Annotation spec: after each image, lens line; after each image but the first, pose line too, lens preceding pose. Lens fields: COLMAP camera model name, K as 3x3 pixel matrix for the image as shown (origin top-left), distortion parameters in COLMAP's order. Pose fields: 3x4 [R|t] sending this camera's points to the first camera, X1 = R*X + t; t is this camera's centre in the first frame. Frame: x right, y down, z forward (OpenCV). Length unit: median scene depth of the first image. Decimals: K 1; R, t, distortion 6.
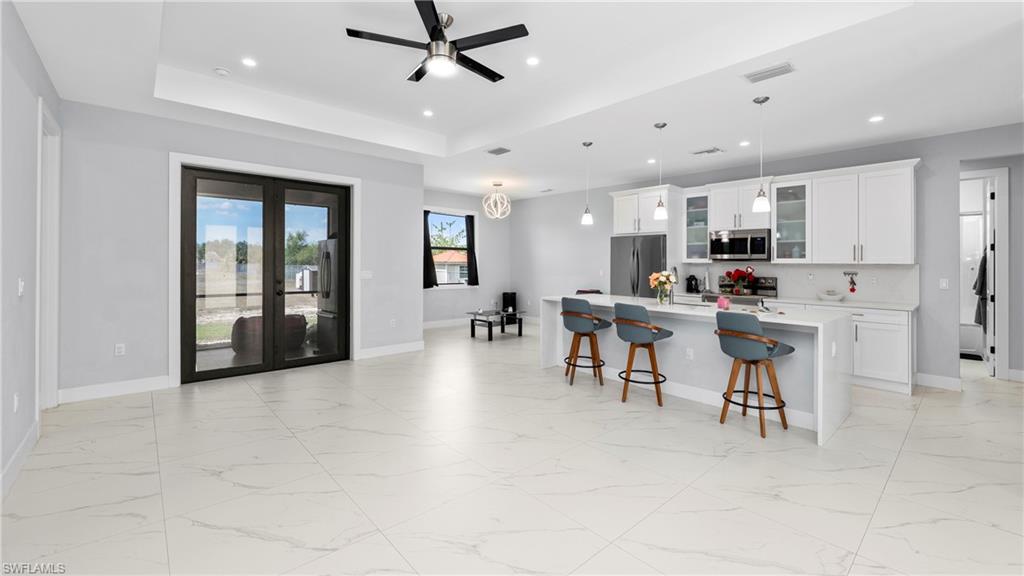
lens RADIAL K [[420.1, 0, 506.5], [0, 420.1, 258.5], [0, 0, 1]] dist [-0.001715, 0.000554]
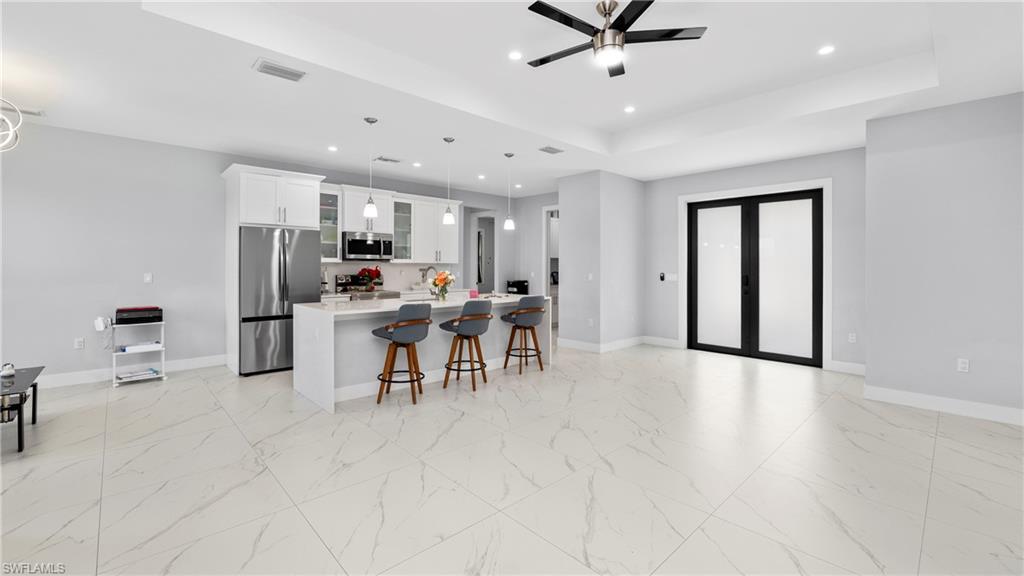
lens RADIAL K [[420.1, 0, 516.1], [0, 420.1, 269.9], [0, 0, 1]] dist [-0.001715, 0.000554]
pose [[-0.037609, -0.020832, 0.999075, -0.622723], [-0.015606, 0.999673, 0.020257, 0.001469], [-0.999171, -0.014829, -0.037922, 0.713647]]
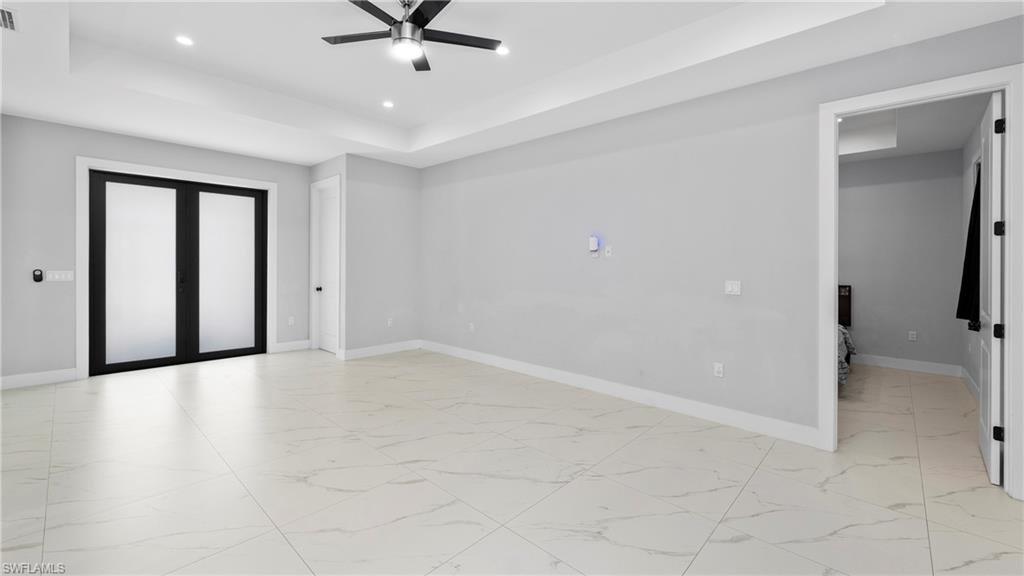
lens RADIAL K [[420.1, 0, 497.9], [0, 420.1, 263.6], [0, 0, 1]] dist [-0.001715, 0.000554]
pose [[-0.997096, -0.020545, -0.073333, -0.171146], [-0.019704, 0.999732, -0.012178, 0.010370], [0.073563, -0.010698, -0.997233, 1.103952]]
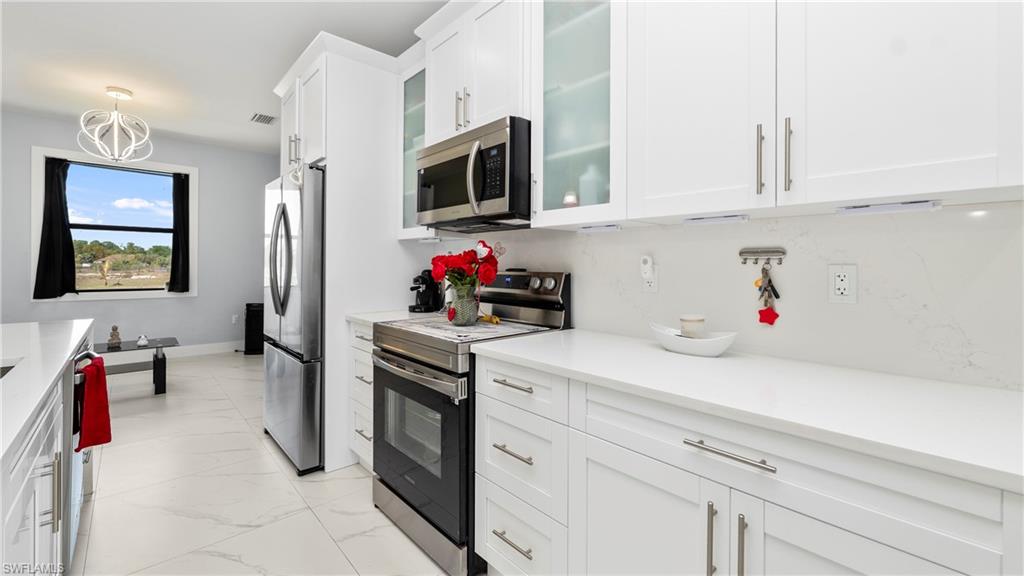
lens RADIAL K [[420.1, 0, 498.8], [0, 420.1, 262.3], [0, 0, 1]] dist [-0.001715, 0.000554]
pose [[0.999912, -0.005363, -0.012147, 0.637362], [0.005422, 0.999974, 0.004773, 0.038035], [0.012121, -0.004838, 0.999915, 0.709488]]
